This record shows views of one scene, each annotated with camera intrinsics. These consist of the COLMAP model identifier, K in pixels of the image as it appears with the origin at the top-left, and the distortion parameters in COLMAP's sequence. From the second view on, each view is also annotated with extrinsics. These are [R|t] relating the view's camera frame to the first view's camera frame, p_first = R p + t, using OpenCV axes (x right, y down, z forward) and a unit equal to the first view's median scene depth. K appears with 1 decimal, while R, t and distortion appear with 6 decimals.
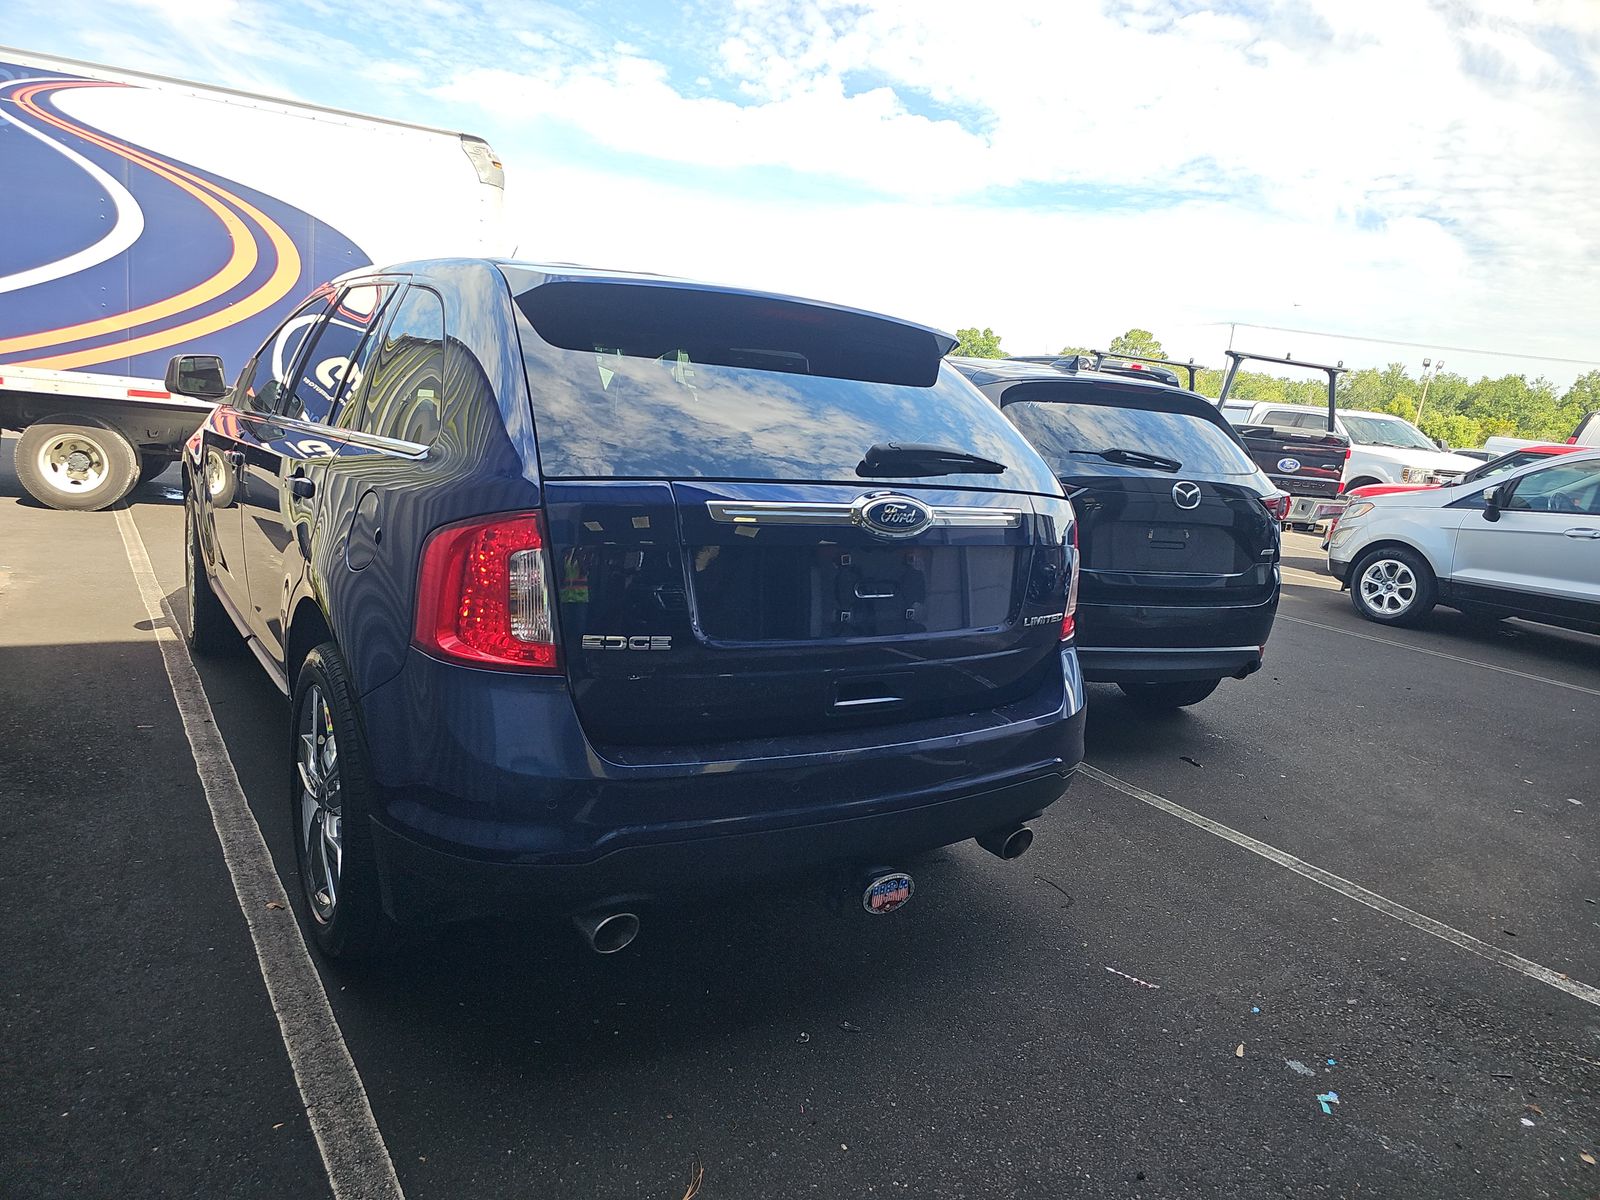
lens RADIAL K [[1052.9, 0, 797.7], [0, 1052.9, 612.5], [0, 0, 1]] dist [0.029468, -0.020050]
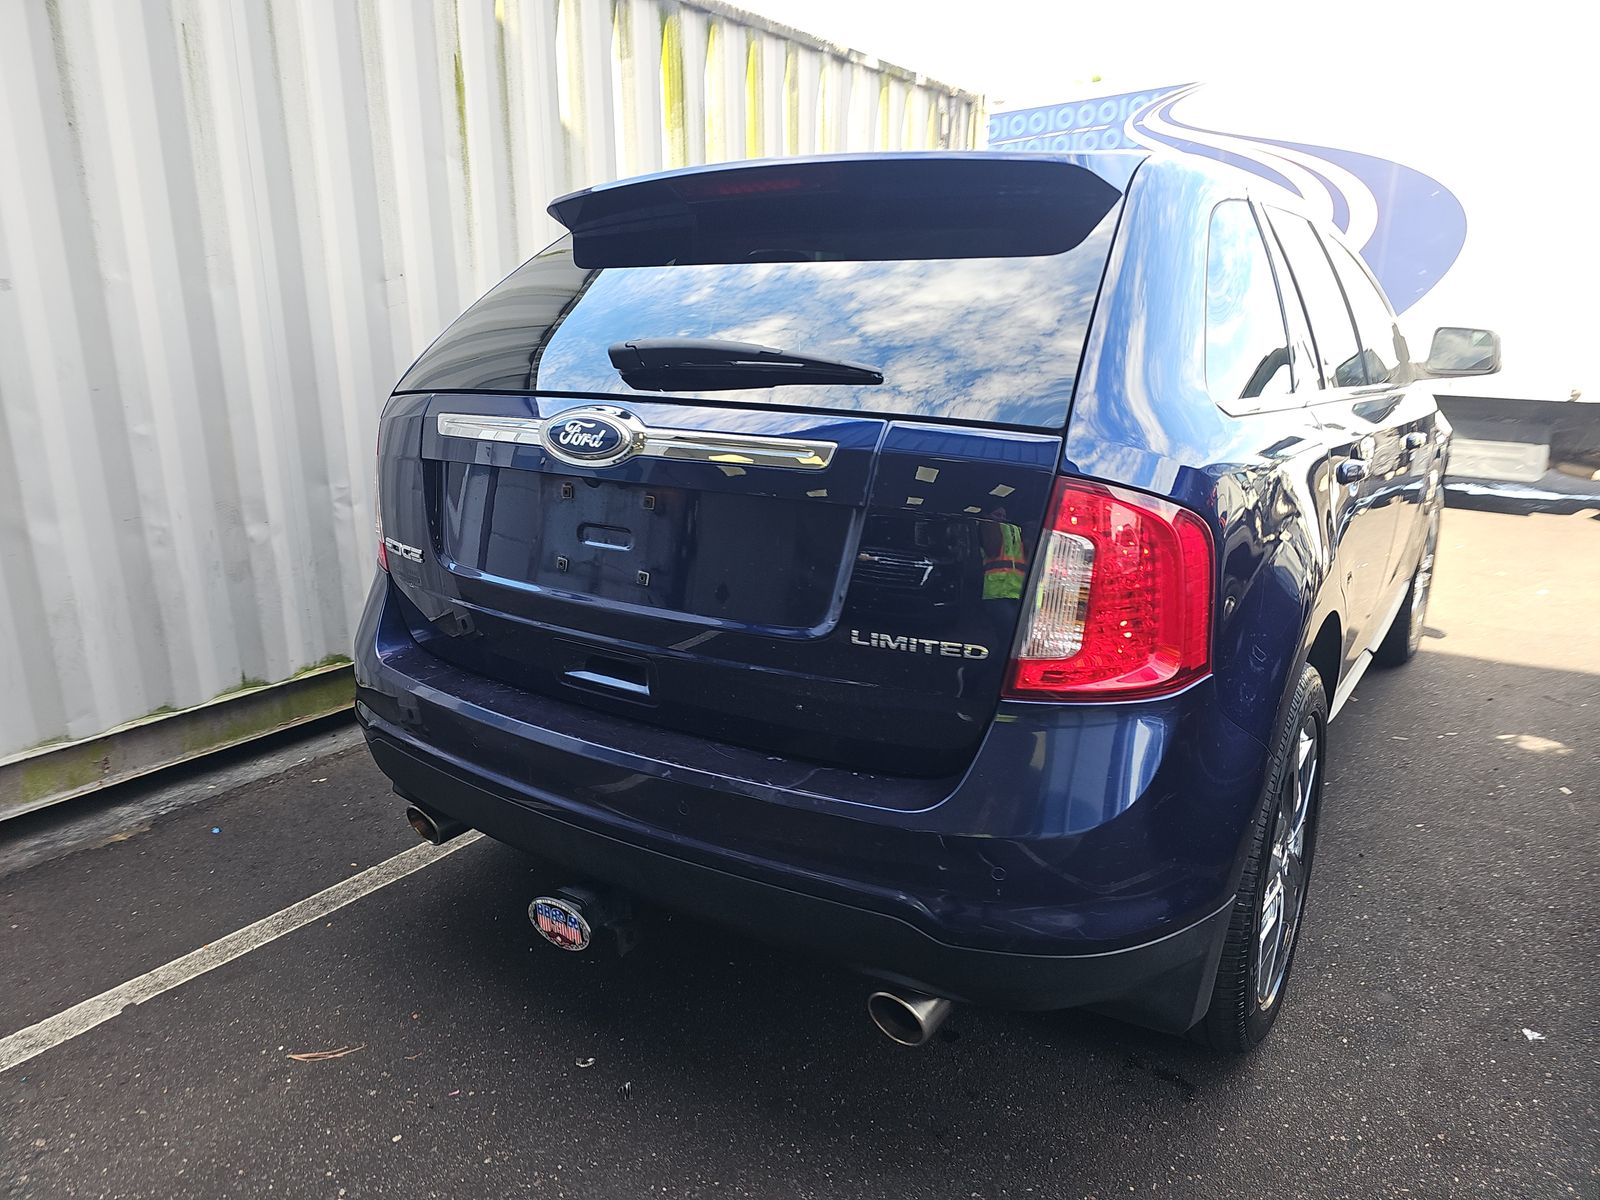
lens RADIAL K [[1052.9, 0, 783.7], [0, 1052.9, 610.9], [0, 0, 1]] dist [0.029468, -0.020050]
pose [[0.364042, 0.152191, -0.918864, 0.829955], [-0.150471, 0.983210, 0.103234, -0.067131], [0.919147, 0.100681, 0.380830, 0.830001]]
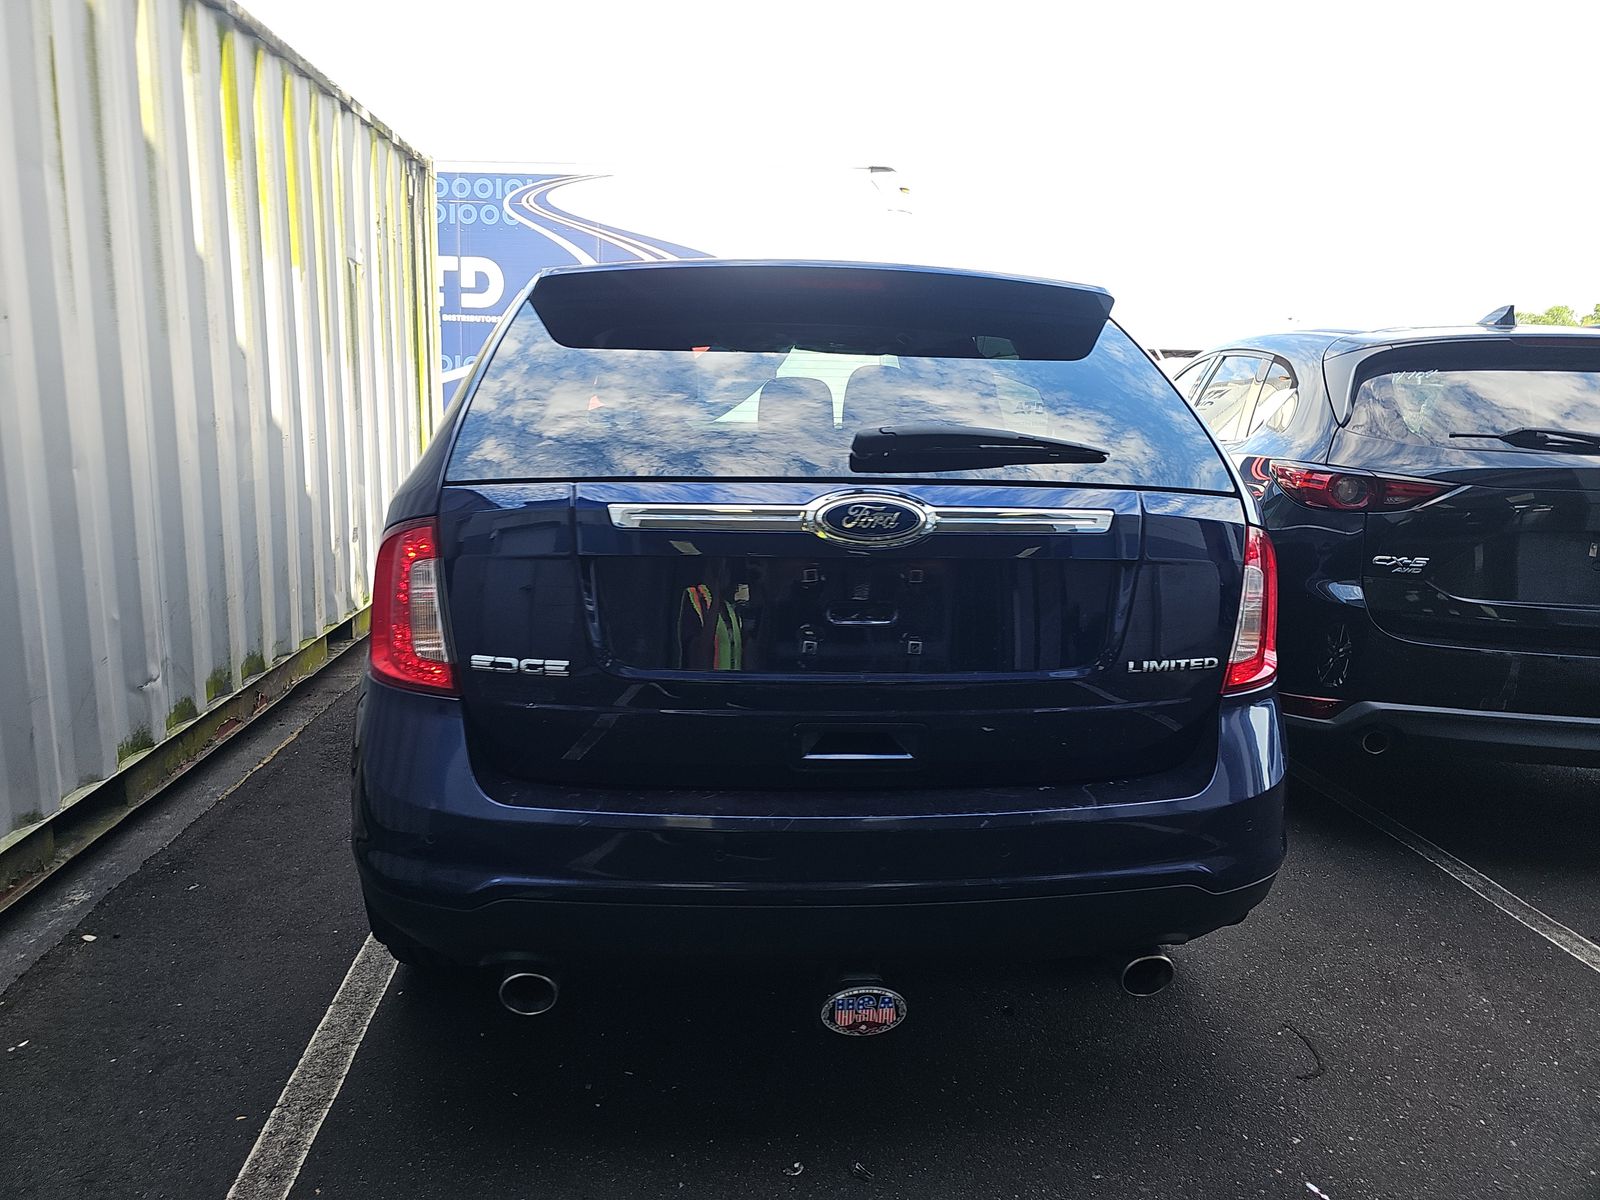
lens RADIAL K [[1052.9, 0, 778.5], [0, 1052.9, 593.6], [0, 0, 1]] dist [0.029468, -0.020050]
pose [[0.875959, 0.018046, -0.482049, 0.396538], [-0.037072, 0.998863, -0.029972, -0.011572], [0.480960, 0.044125, 0.875632, 0.282935]]
